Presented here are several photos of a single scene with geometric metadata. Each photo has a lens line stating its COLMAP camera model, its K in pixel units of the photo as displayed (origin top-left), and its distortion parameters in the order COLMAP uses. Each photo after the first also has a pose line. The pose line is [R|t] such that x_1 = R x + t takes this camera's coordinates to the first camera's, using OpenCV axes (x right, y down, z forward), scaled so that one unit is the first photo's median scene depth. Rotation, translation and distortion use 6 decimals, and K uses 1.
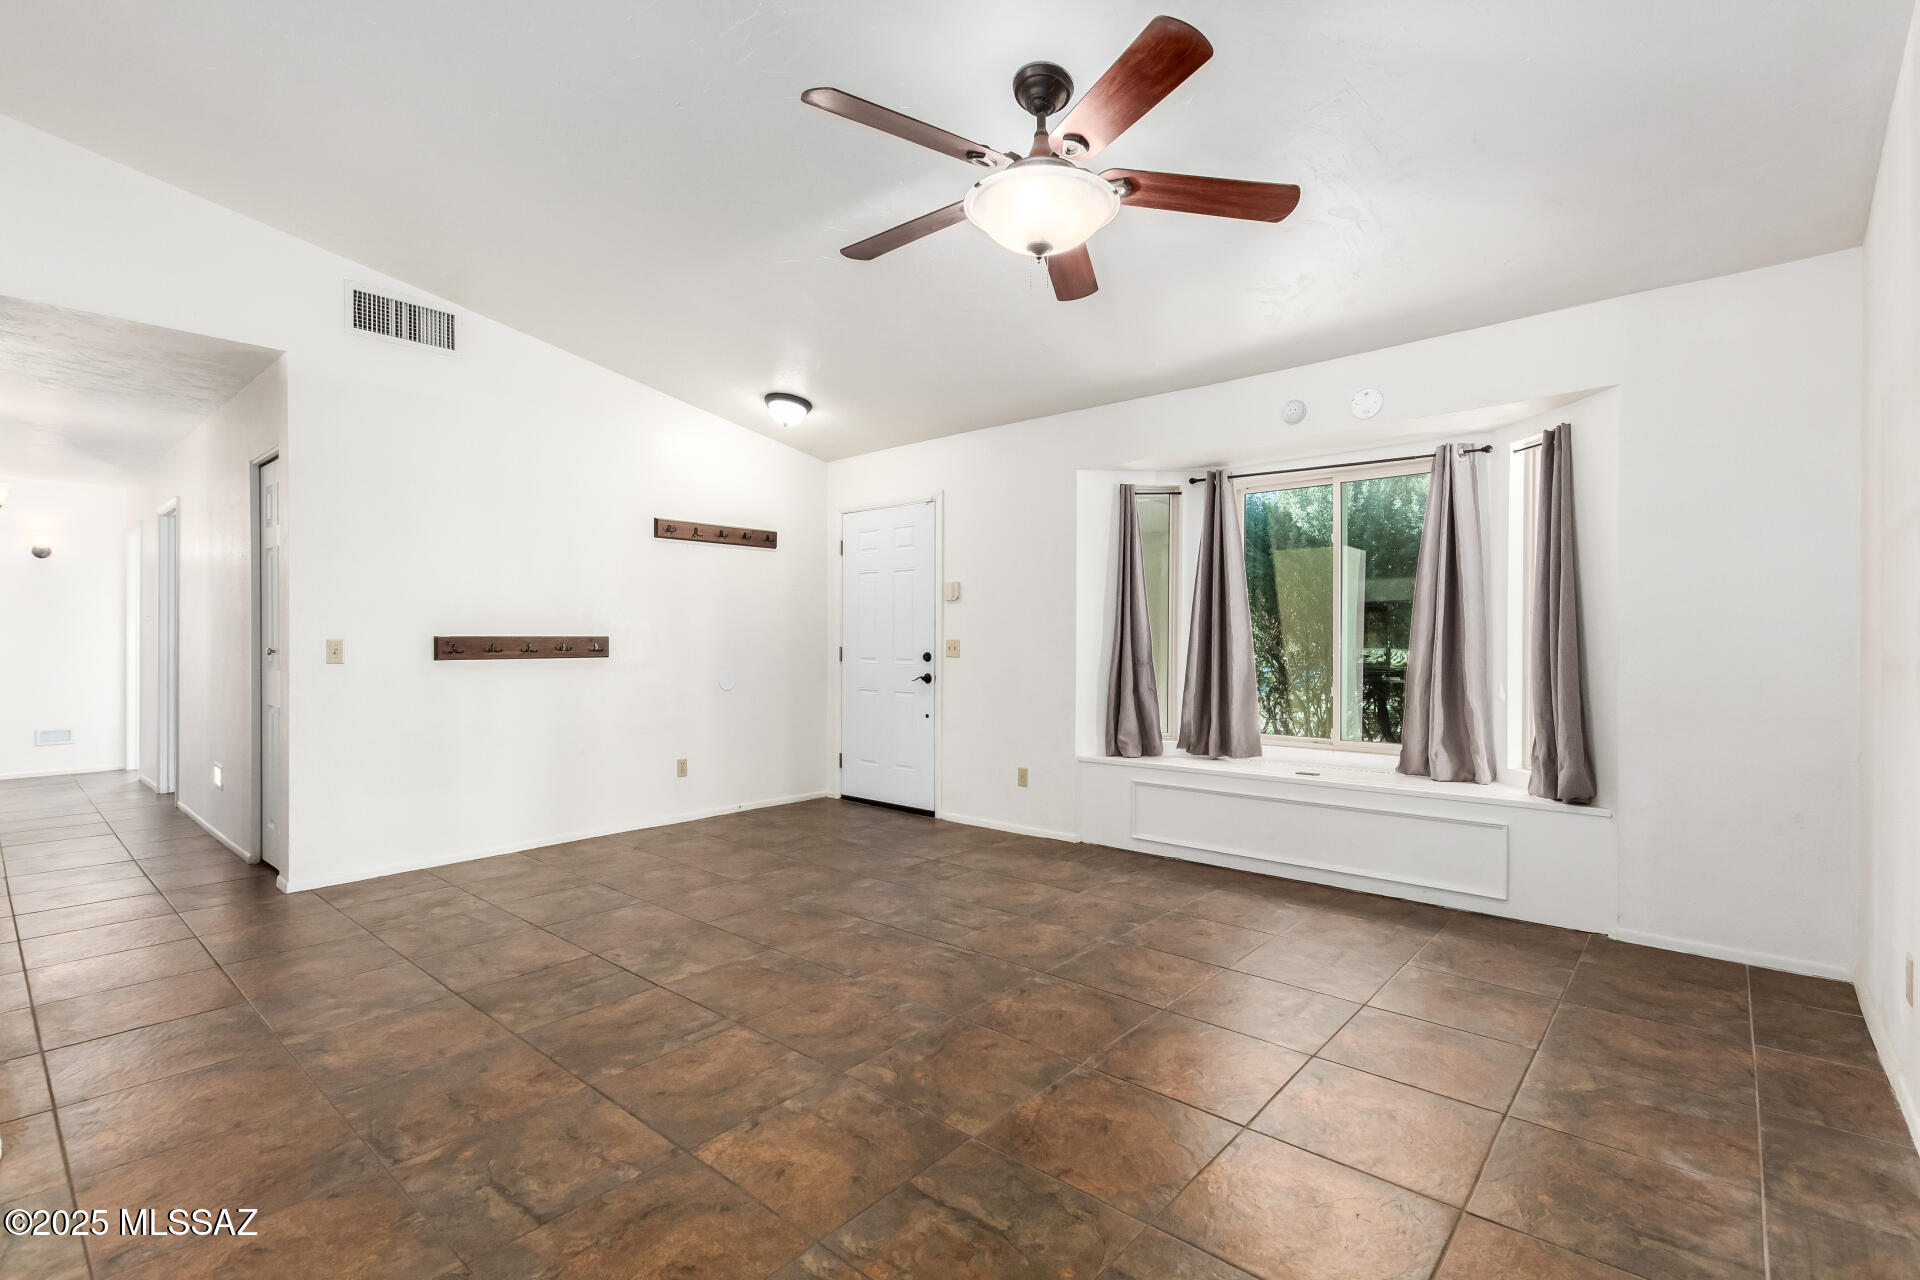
lens RADIAL K [[878.6, 0, 973.5], [0, 878.6, 638.3], [0, 0, 1]] dist [0.007190, -0.003619]
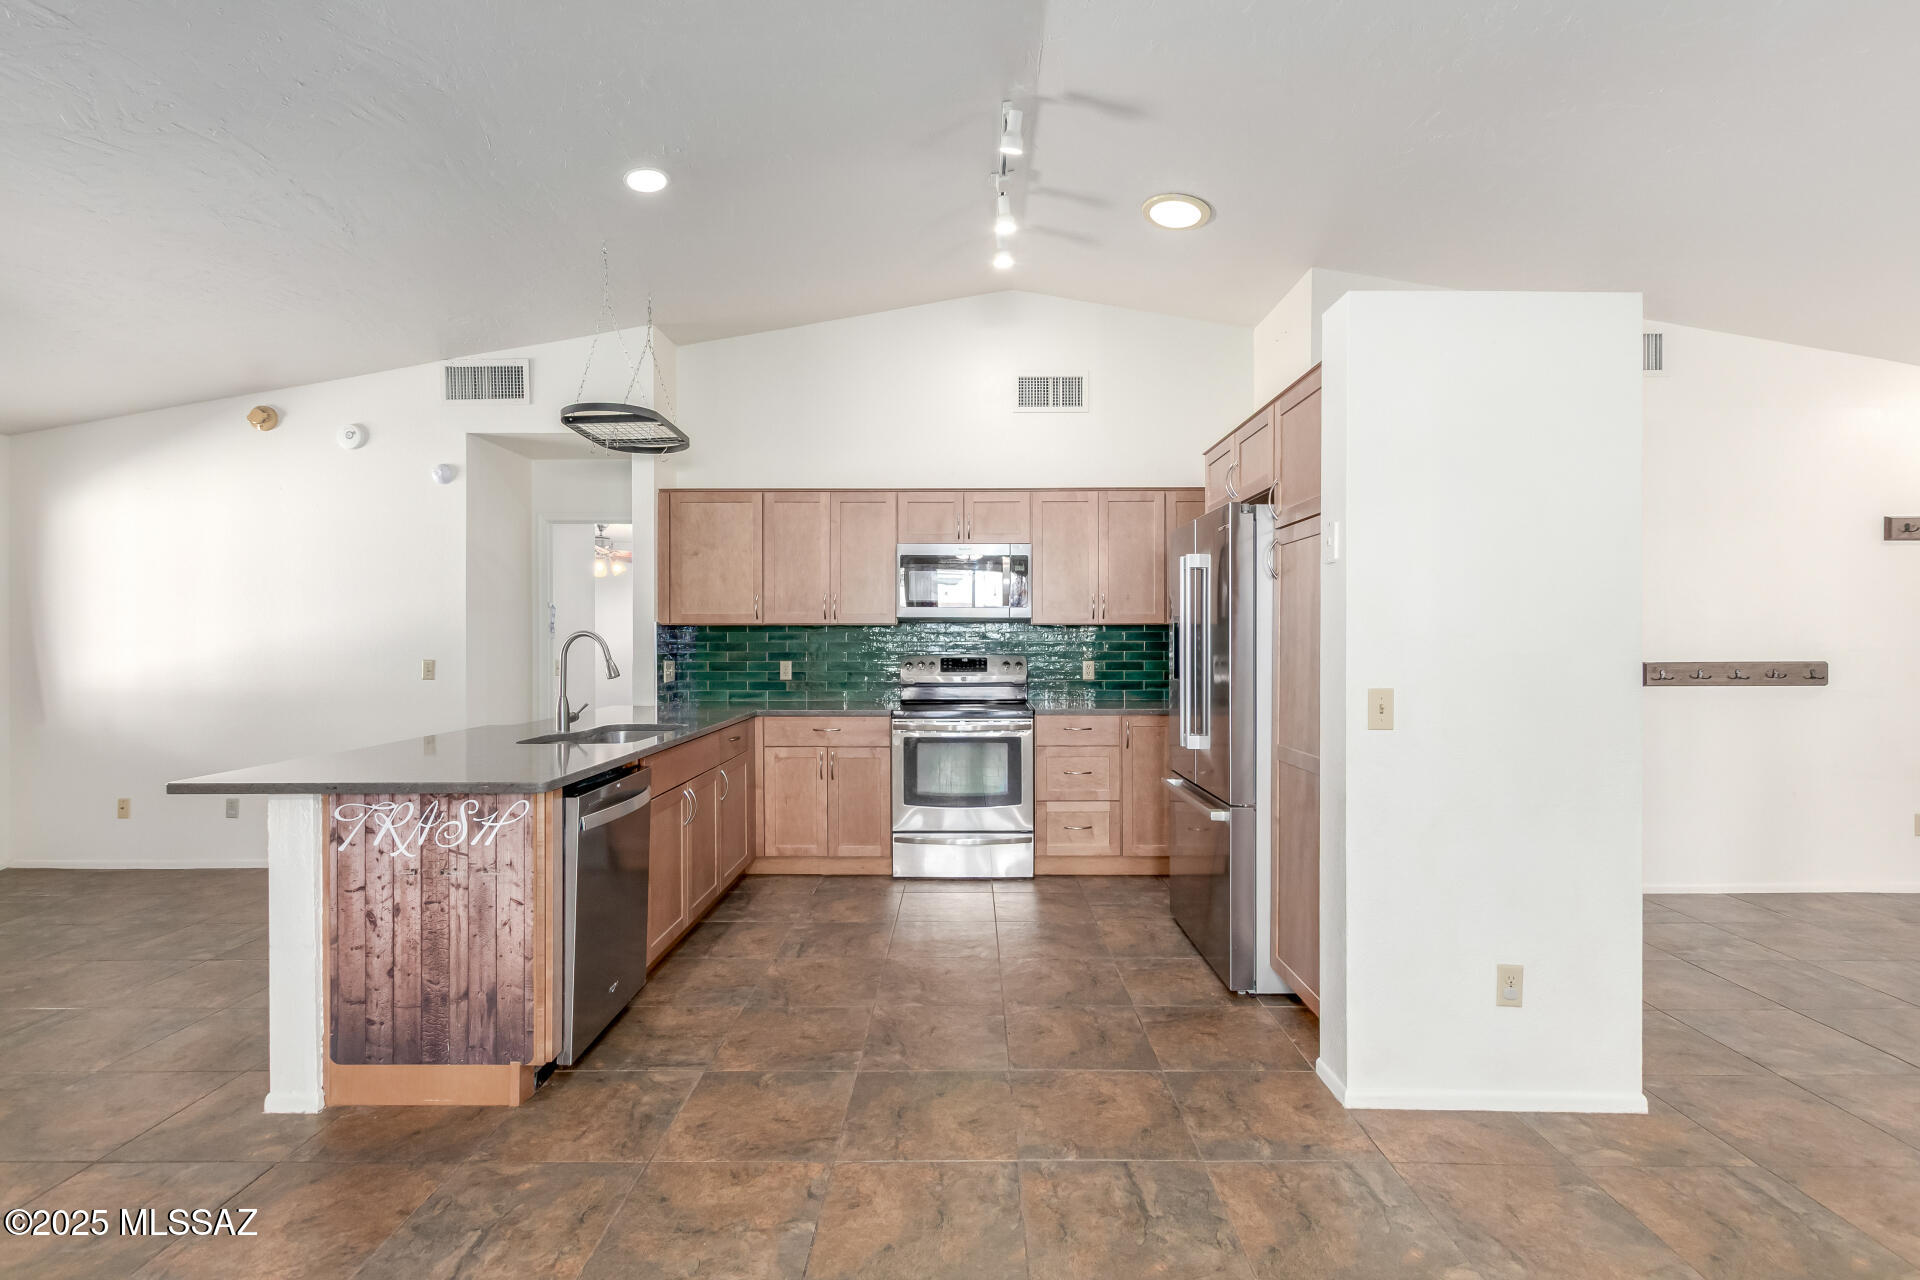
lens RADIAL K [[878.6, 0, 970.9], [0, 878.6, 639.5], [0, 0, 1]] dist [0.007190, -0.003619]
pose [[0.652219, -0.000409, -0.758031, -0.390648], [0.001515, 0.999999, 0.000764, -0.032302], [0.758029, -0.001647, 0.652218, -0.244297]]
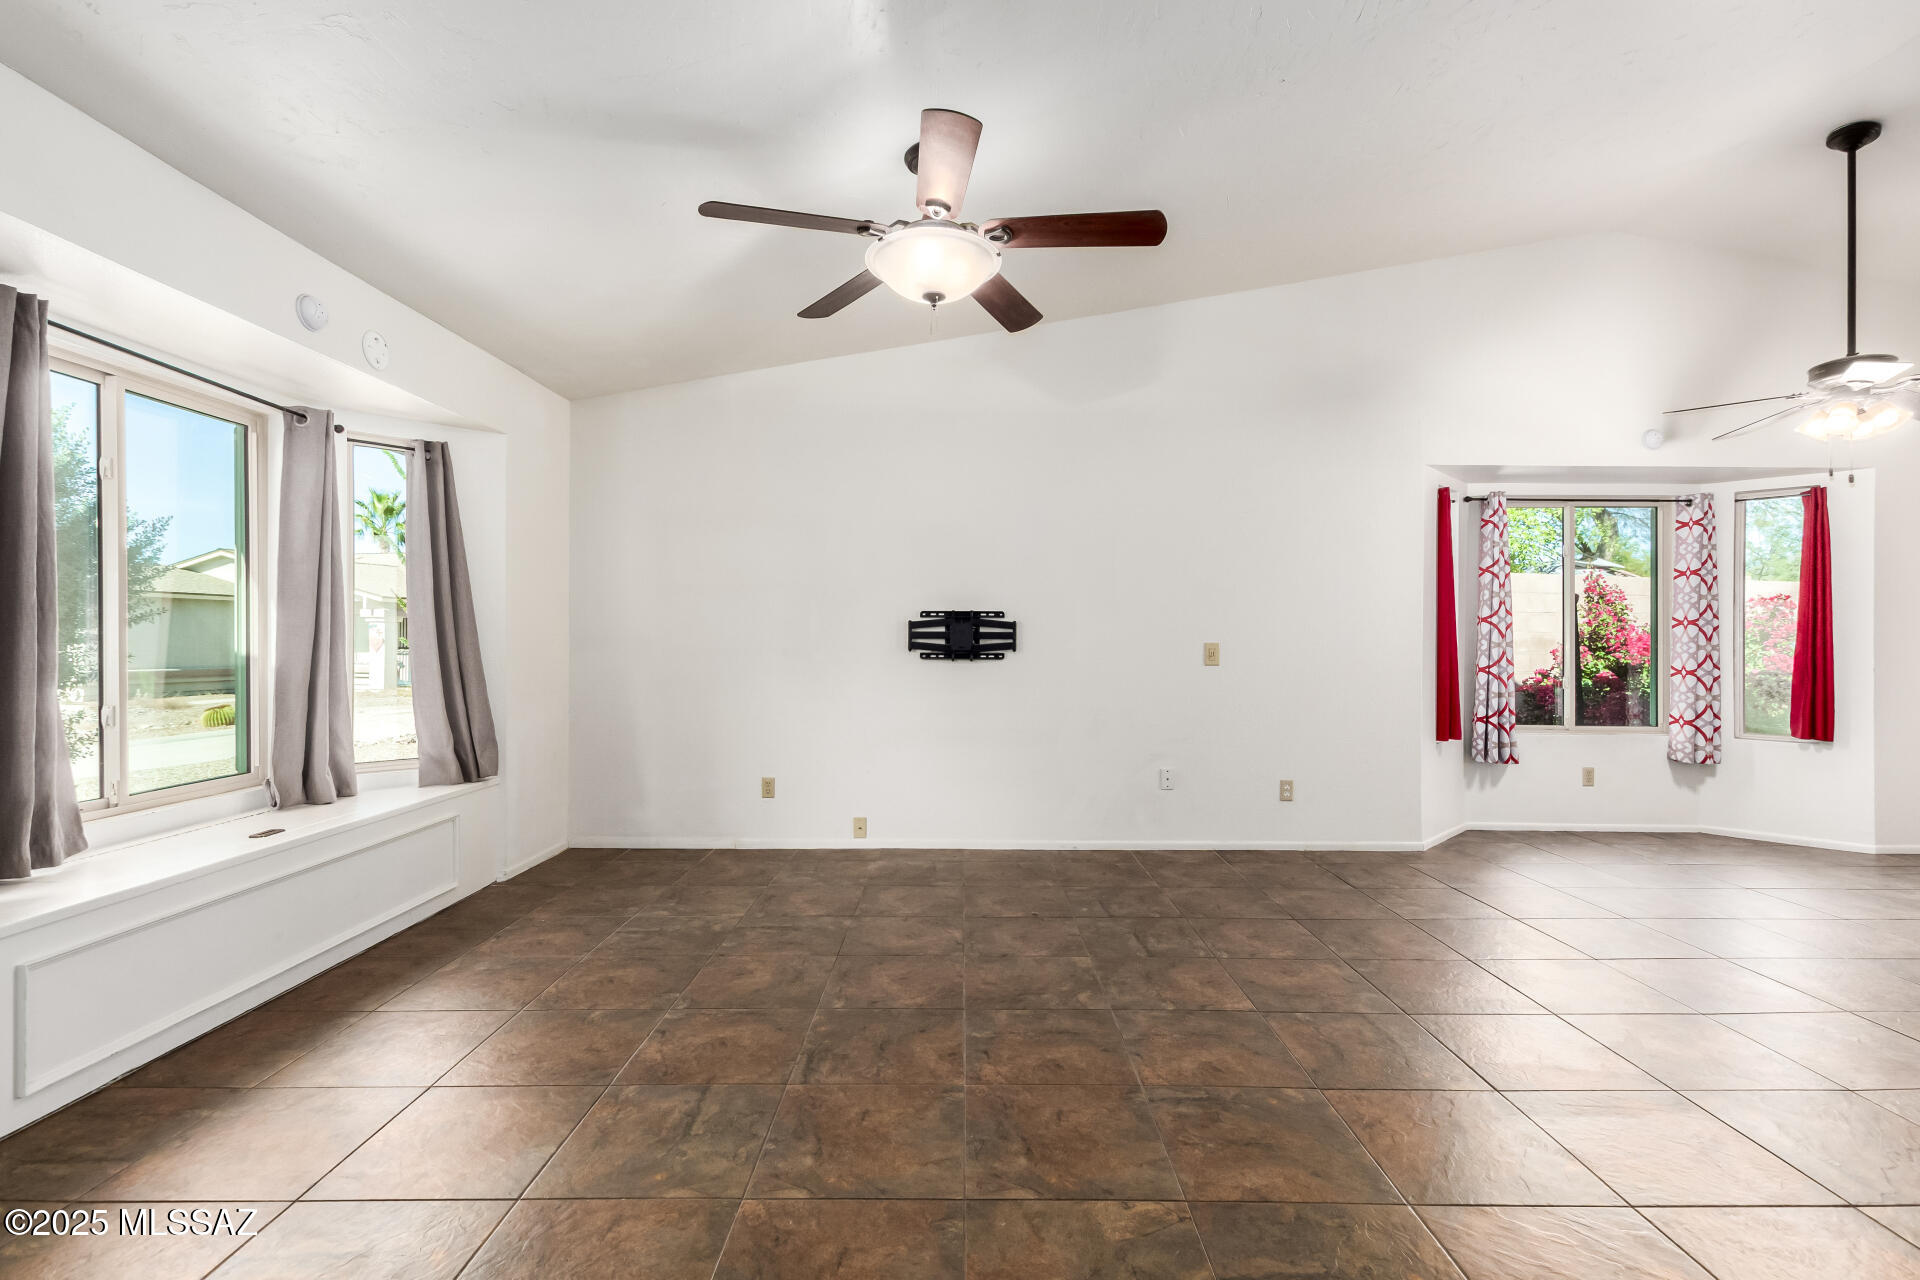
lens RADIAL K [[878.6, 0, 967.5], [0, 878.6, 639.4], [0, 0, 1]] dist [0.007190, -0.003619]
pose [[-0.653307, -0.000514, 0.757093, -0.529546], [-0.002610, 0.999995, -0.001574, 0.003585], [-0.757089, -0.003005, -0.653305, 1.113142]]
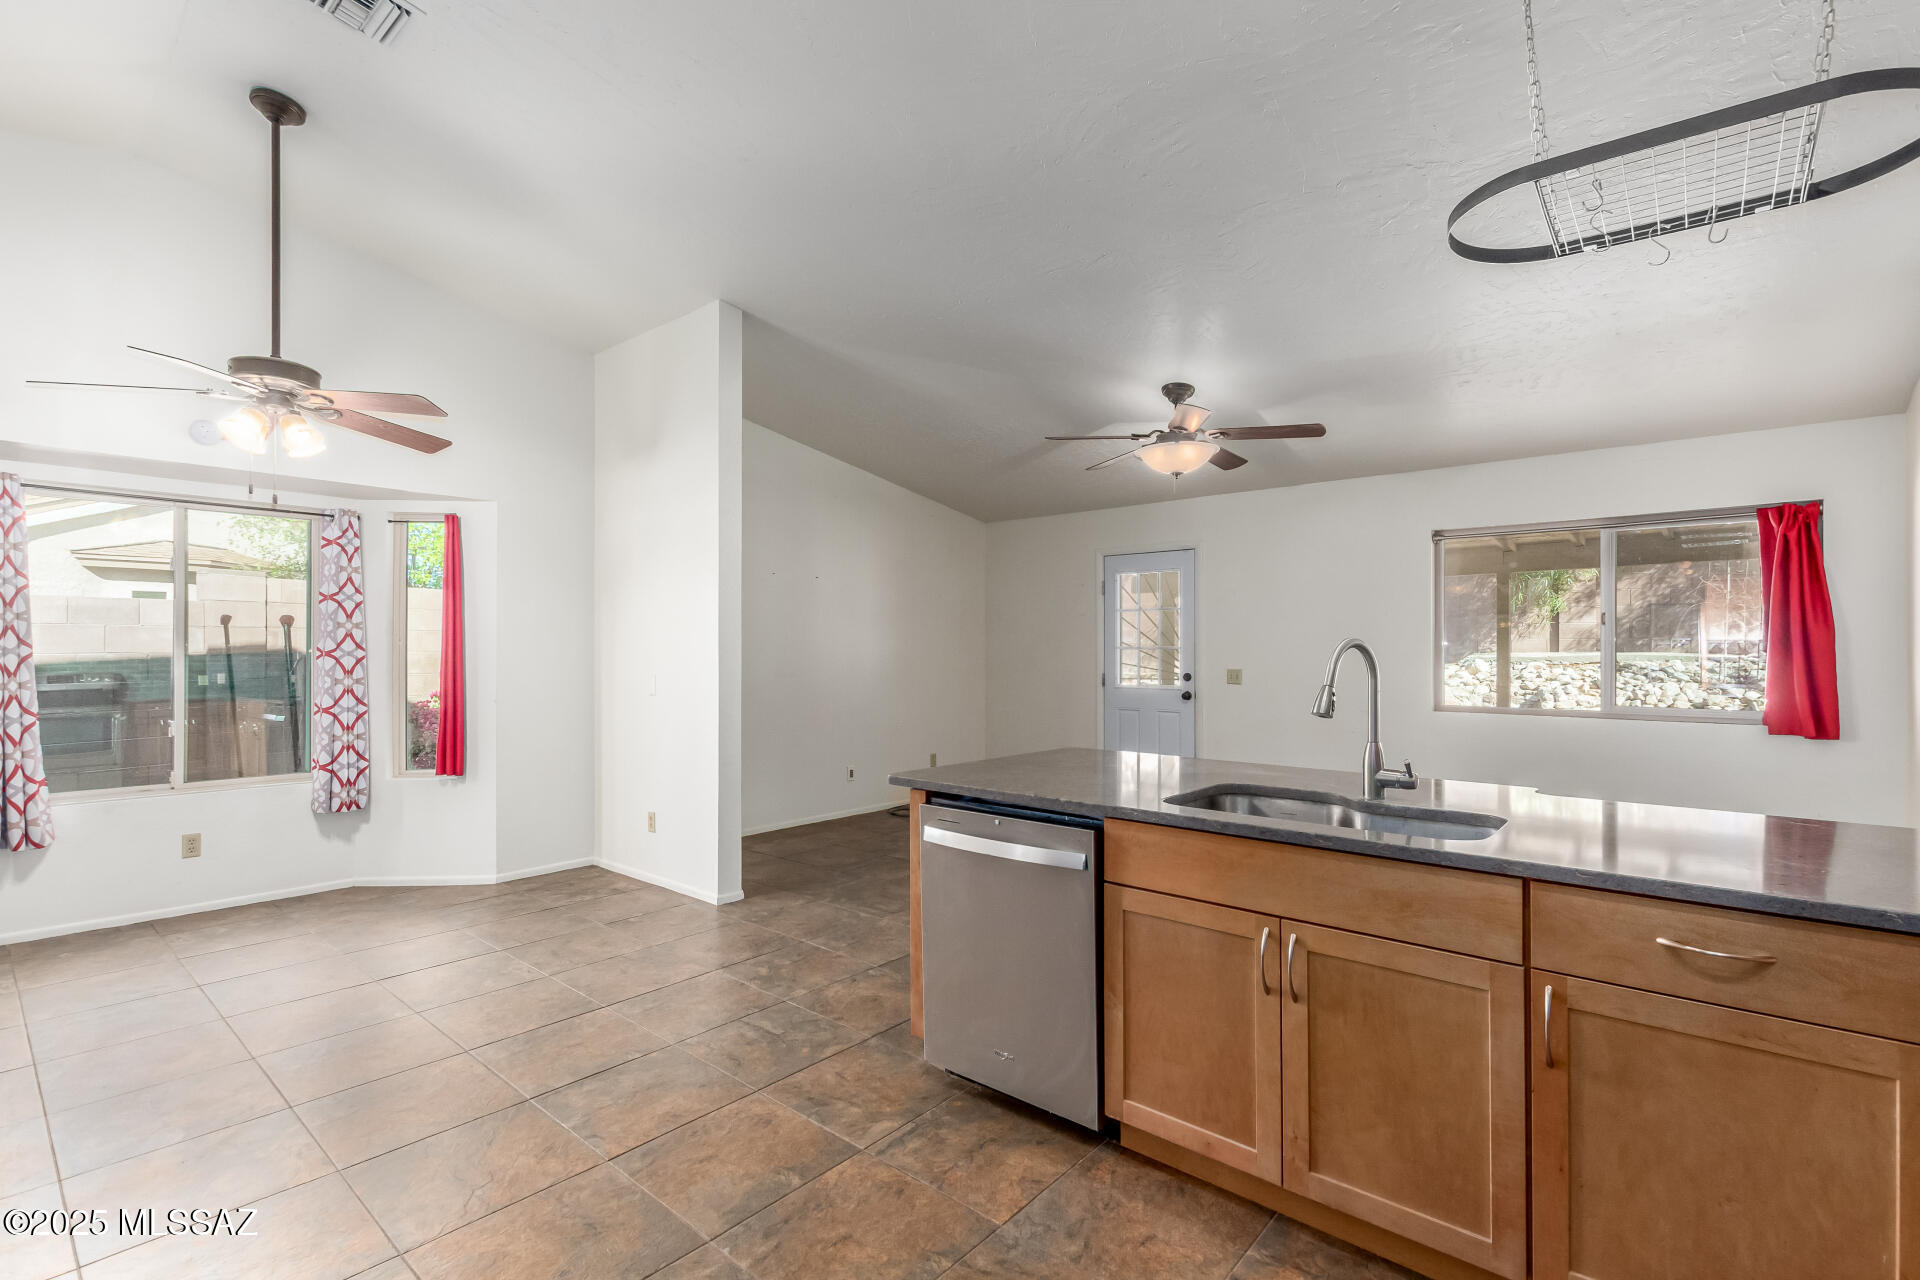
lens RADIAL K [[878.6, 0, 970.4], [0, 878.6, 648.3], [0, 0, 1]] dist [0.007190, -0.003619]
pose [[-0.999998, -0.001249, 0.001791, -1.086204], [-0.001245, 0.999997, 0.002083, -0.036684], [-0.001793, 0.002081, -0.999996, 0.600666]]
